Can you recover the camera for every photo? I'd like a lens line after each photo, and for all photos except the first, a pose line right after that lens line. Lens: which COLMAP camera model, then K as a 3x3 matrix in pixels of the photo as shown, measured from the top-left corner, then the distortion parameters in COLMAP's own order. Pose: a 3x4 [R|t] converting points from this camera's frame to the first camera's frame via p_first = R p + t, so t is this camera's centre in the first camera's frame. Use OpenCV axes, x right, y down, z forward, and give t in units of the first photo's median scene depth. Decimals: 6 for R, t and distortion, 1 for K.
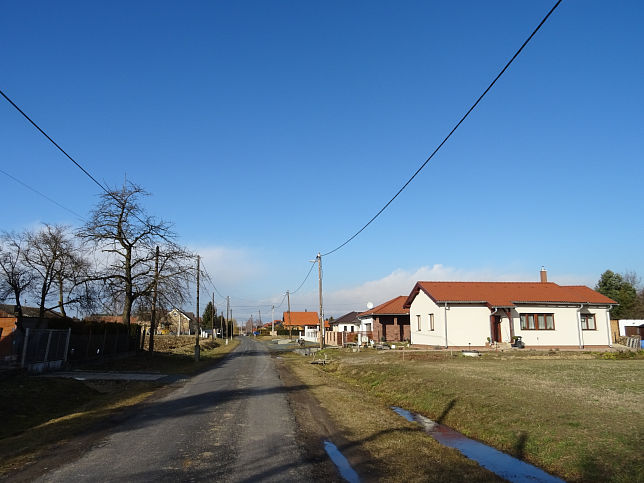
lens RADIAL K [[480.3, 0, 322.8], [0, 480.3, 241.2], [0, 0, 1]] dist [0.007455, 0.002609]
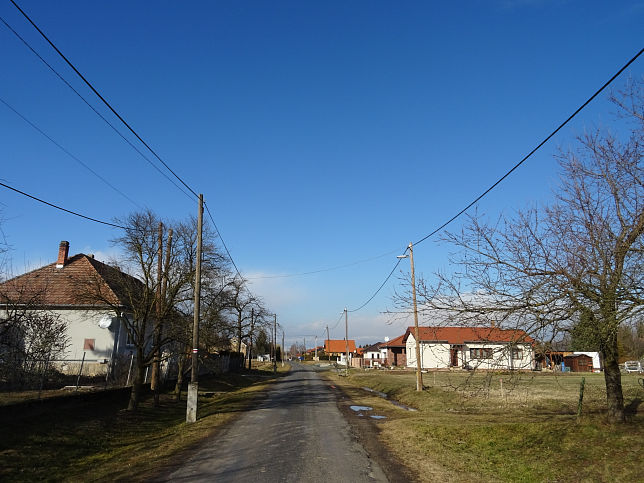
lens RADIAL K [[480.3, 0, 321.2], [0, 480.3, 241.7], [0, 0, 1]] dist [0.007455, 0.002609]
pose [[0.995920, -0.009369, -0.089748, 0.049997], [0.004944, 0.998767, -0.049402, -0.103708], [0.090100, 0.048757, 0.994739, -0.533623]]
